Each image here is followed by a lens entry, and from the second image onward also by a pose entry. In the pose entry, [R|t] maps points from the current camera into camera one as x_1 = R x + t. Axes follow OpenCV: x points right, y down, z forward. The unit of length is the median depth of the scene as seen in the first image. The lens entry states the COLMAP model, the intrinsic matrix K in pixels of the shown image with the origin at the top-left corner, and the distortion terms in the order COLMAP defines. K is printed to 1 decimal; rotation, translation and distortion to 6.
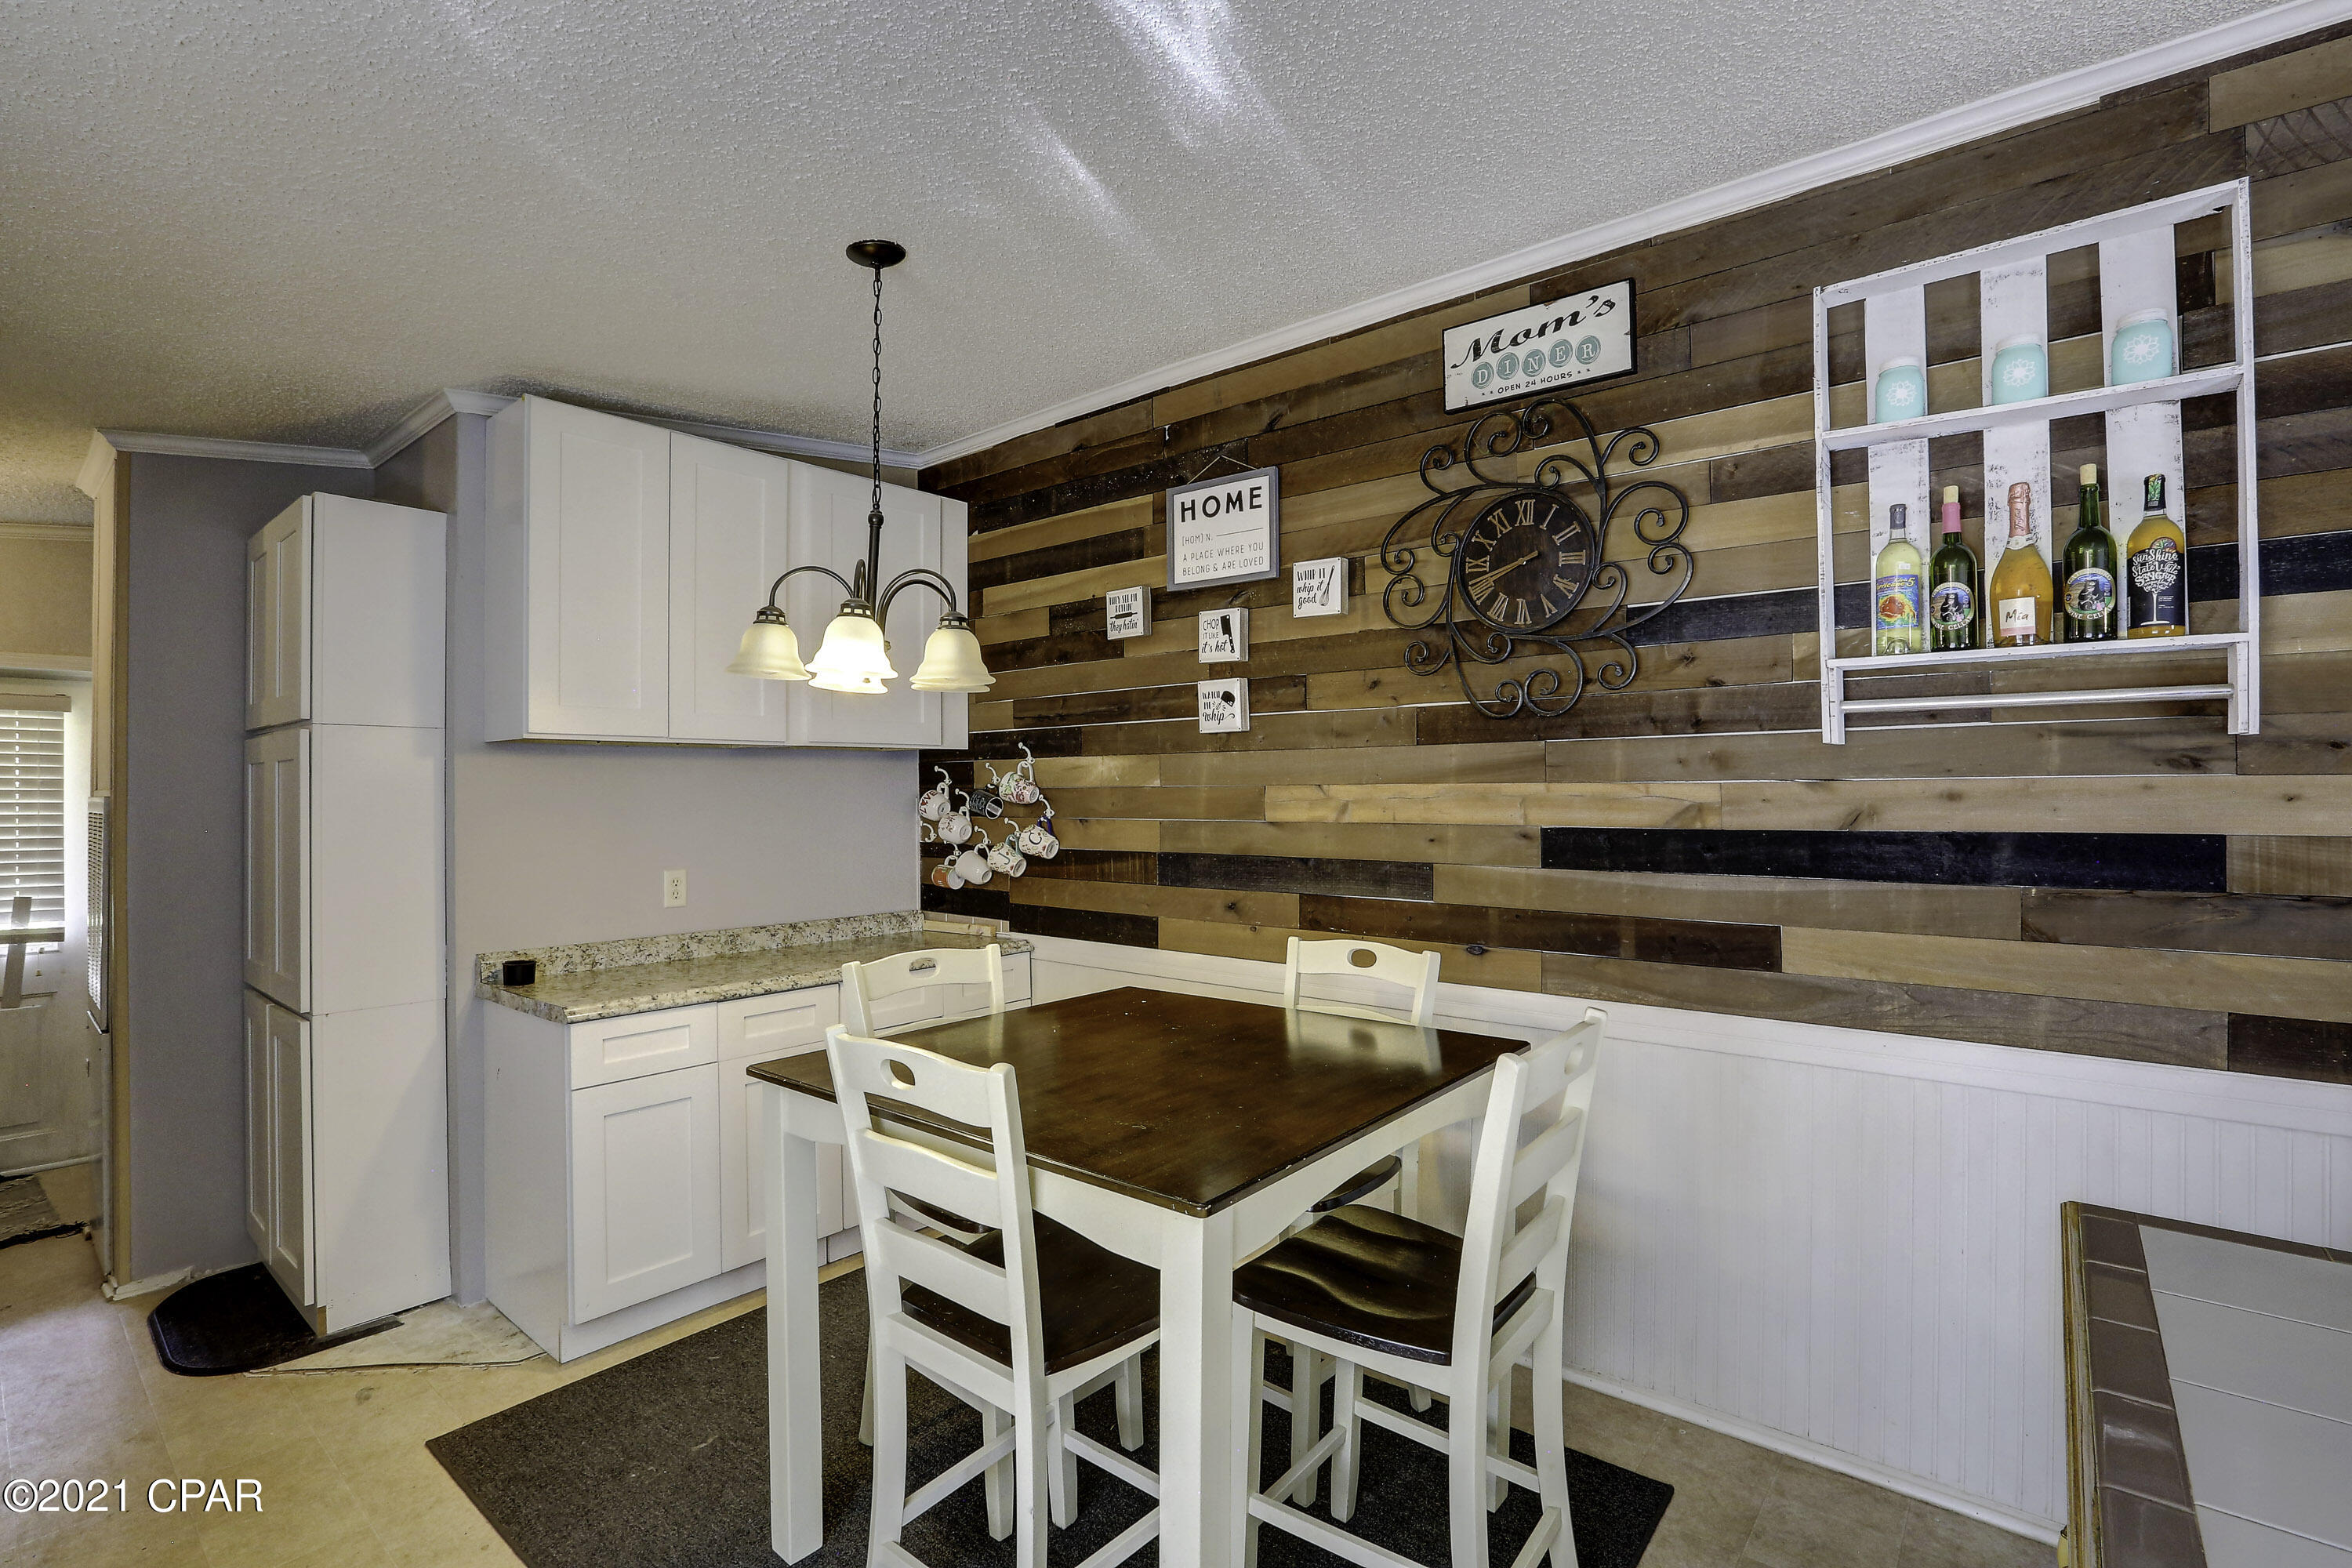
lens RADIAL K [[1071.1, 0, 1176.0], [0, 1071.1, 784.0], [0, 0, 1]] dist [-0.074378, 0.028842]
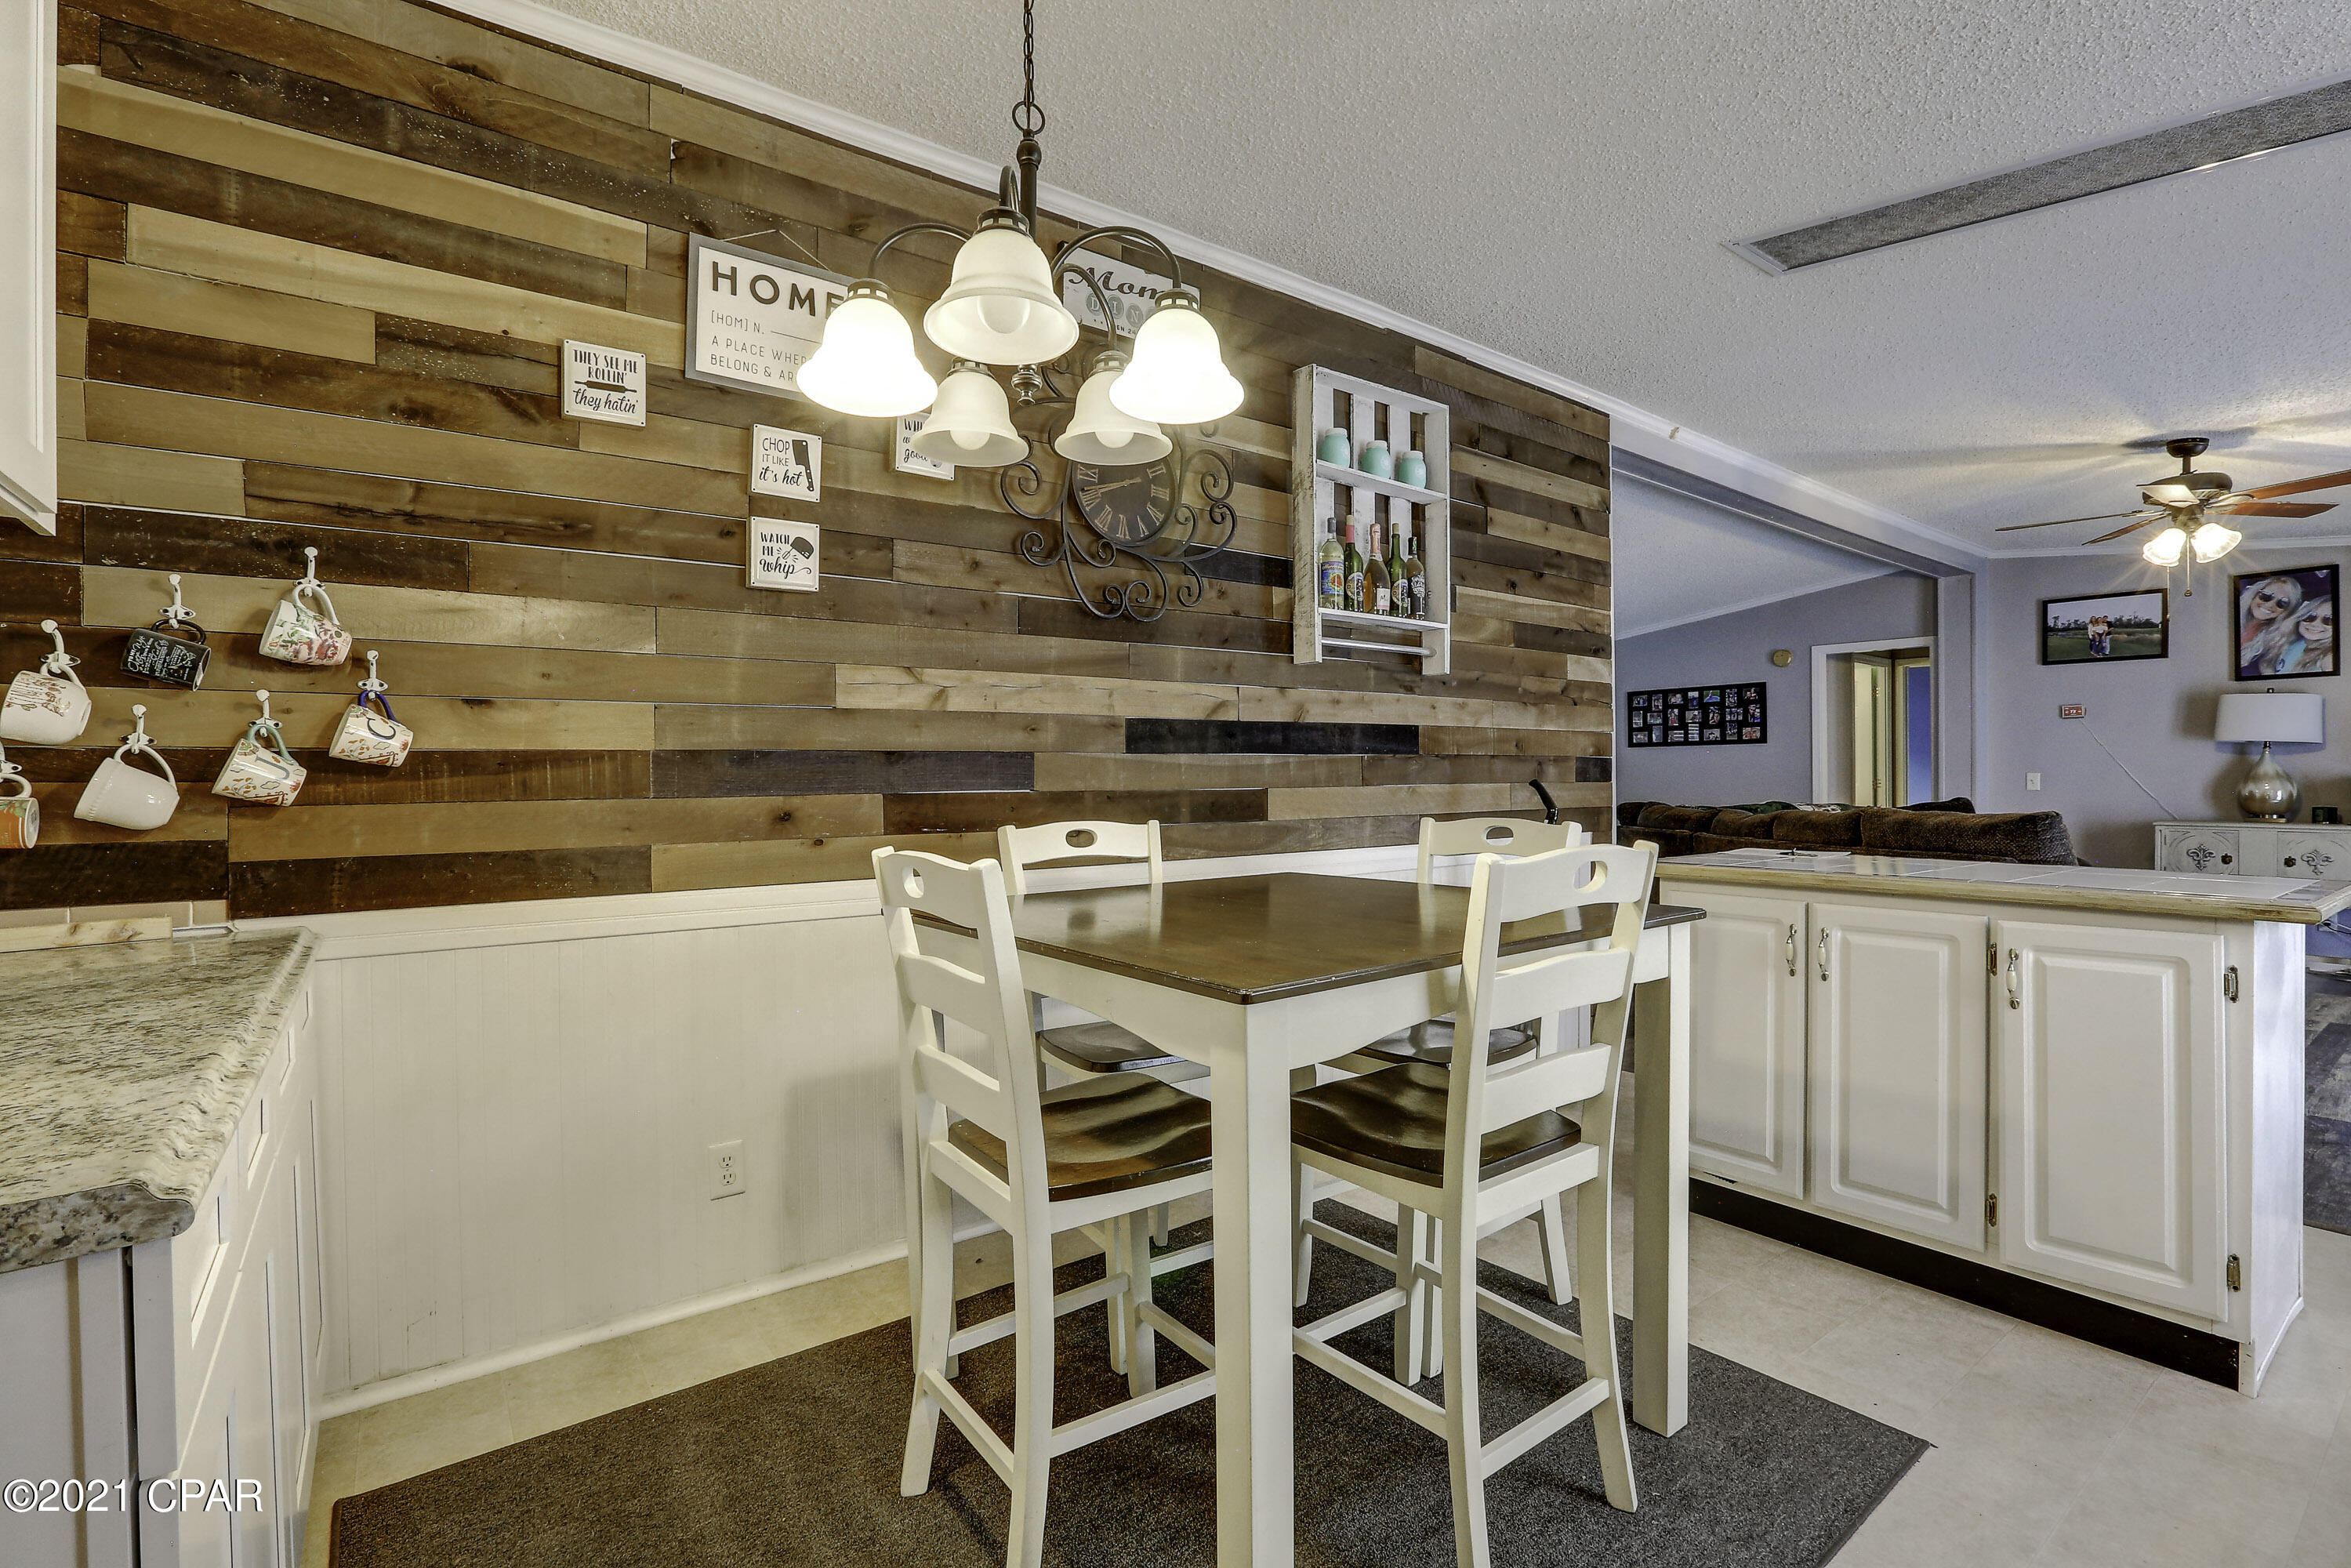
lens RADIAL K [[1072.9, 0, 1174.9], [0, 1072.9, 780.3], [0, 0, 1]] dist [-0.043970, 0.014888]
pose [[0.240016, 0.002407, 0.970766, -0.701495], [0.005704, 0.999976, -0.003890, 0.103325], [-0.970752, 0.006471, 0.239997, 0.606703]]
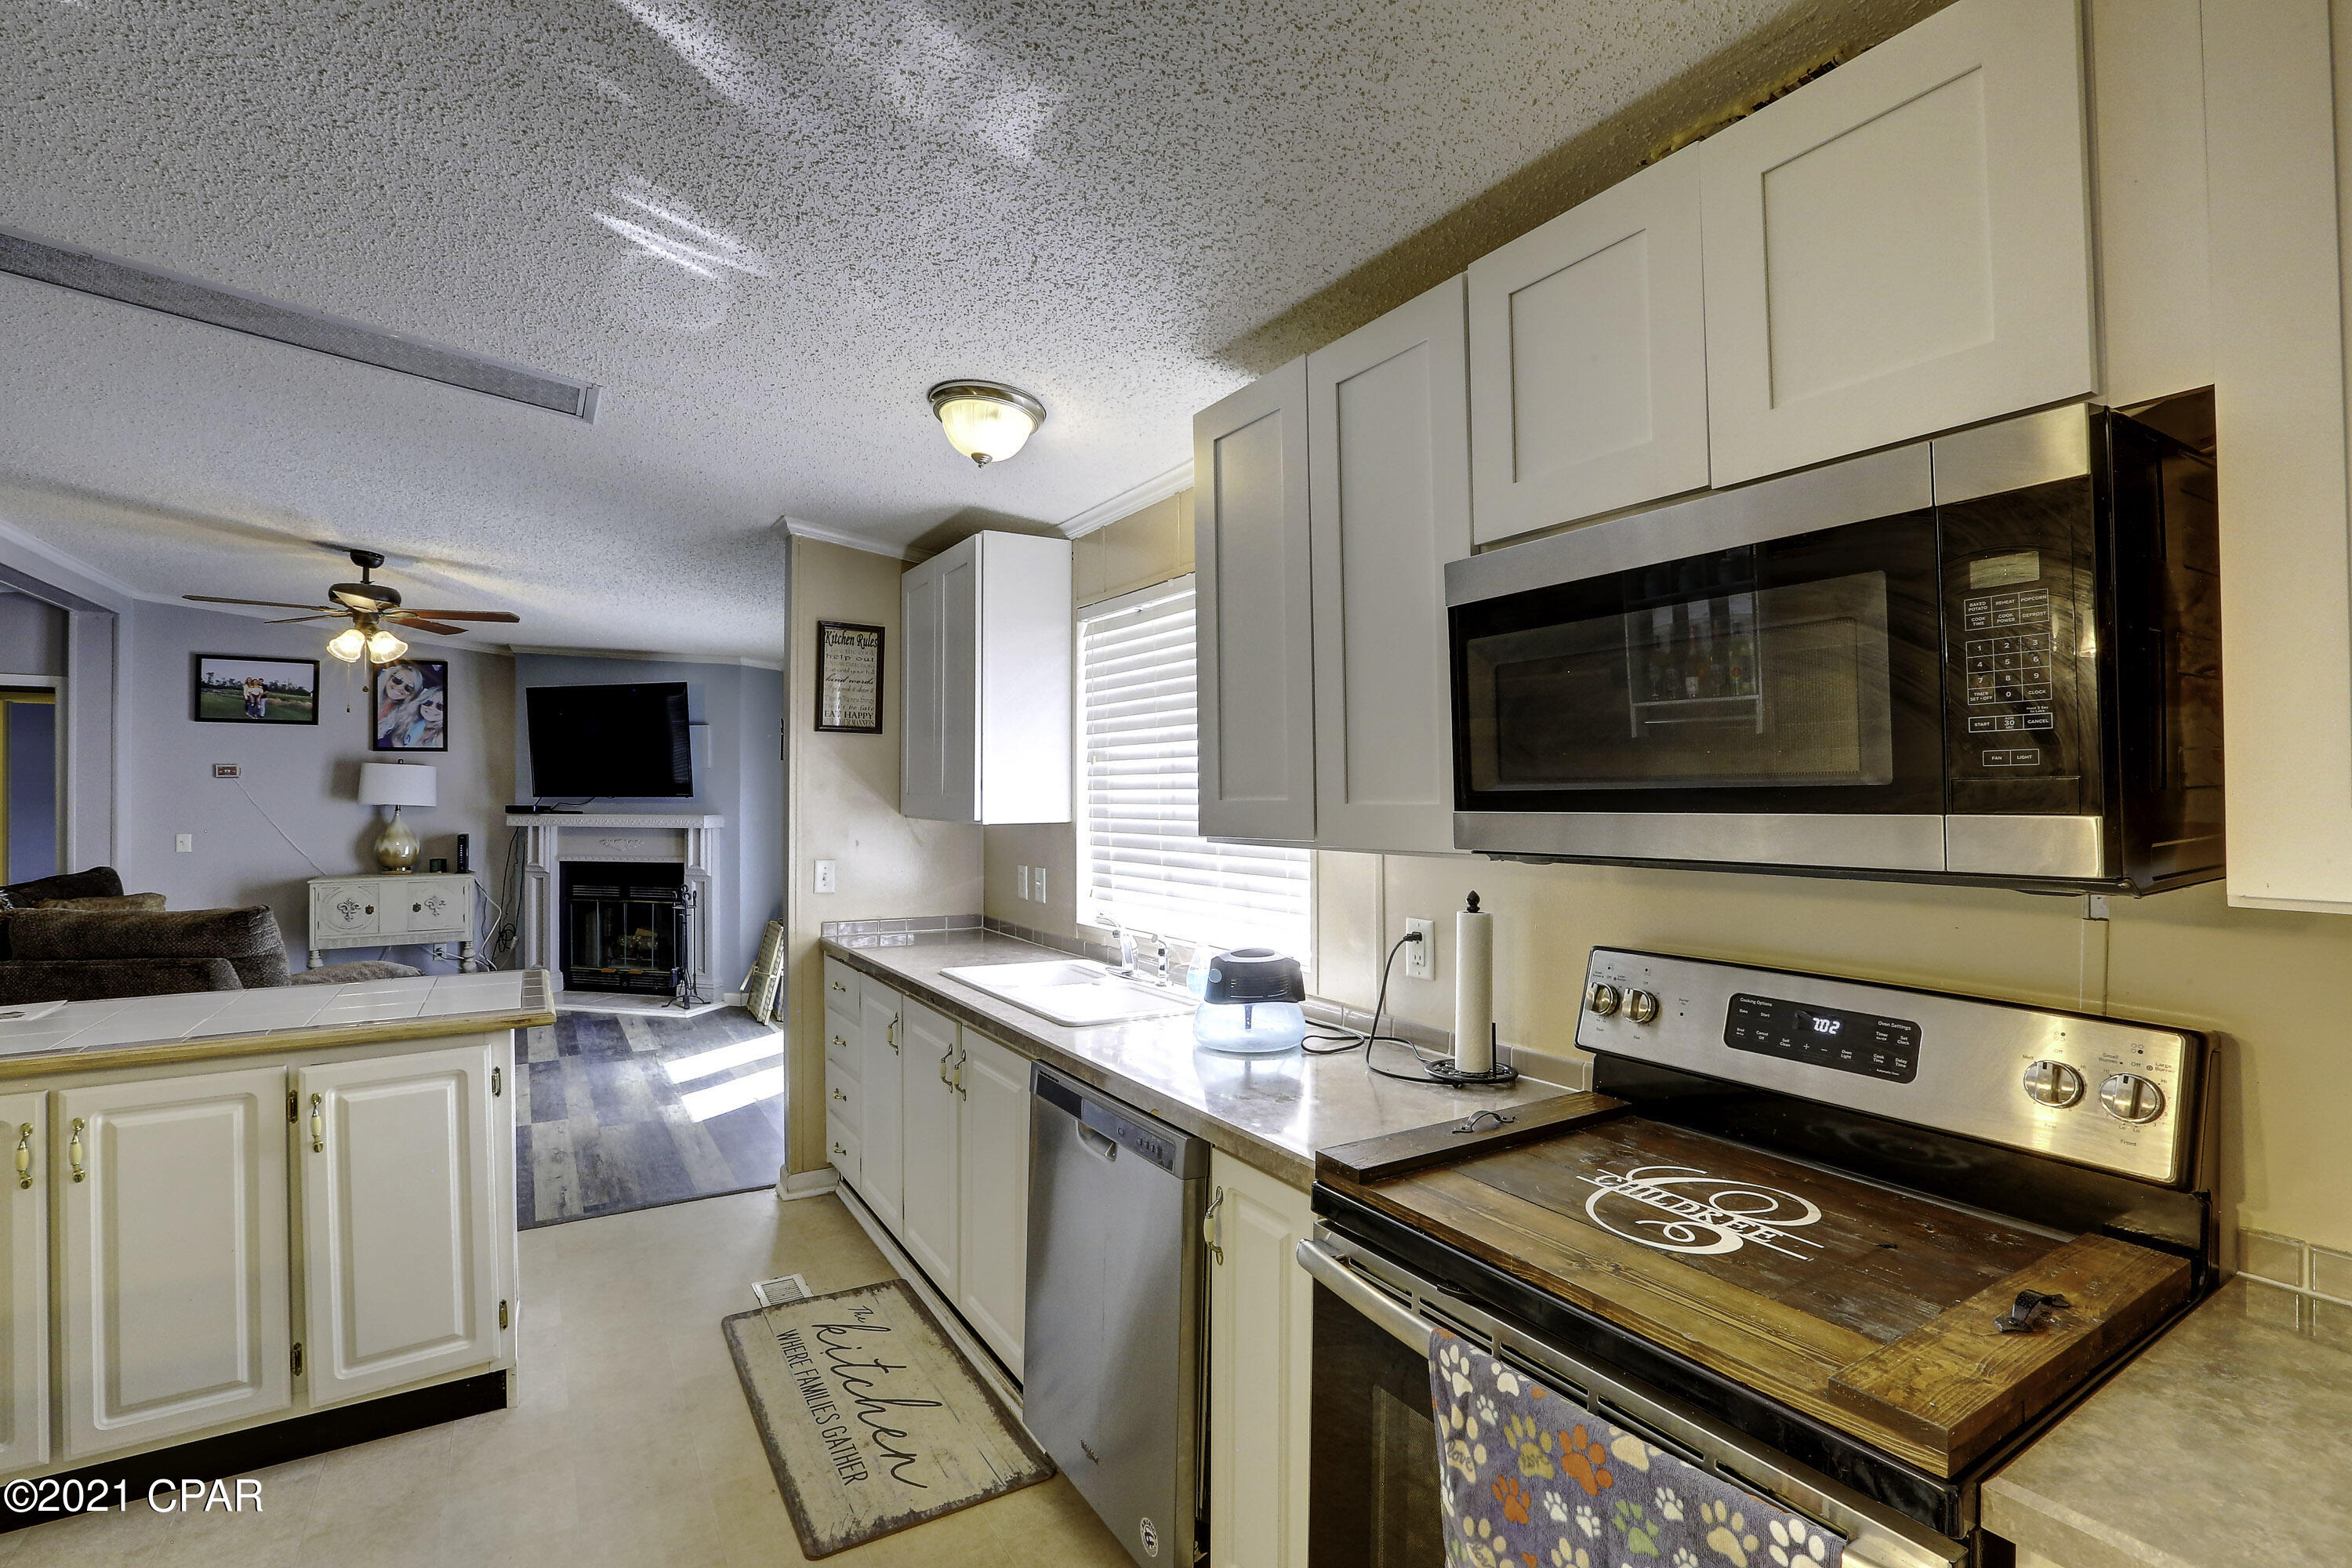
lens RADIAL K [[1073.3, 0, 1175.4], [0, 1073.3, 780.3], [0, 0, 1]] dist [-0.043970, 0.014888]
pose [[-0.946228, 0.012015, 0.323277, -0.670531], [0.010282, 0.999922, -0.007068, 0.004065], [-0.323337, -0.003364, -0.946278, 0.730355]]
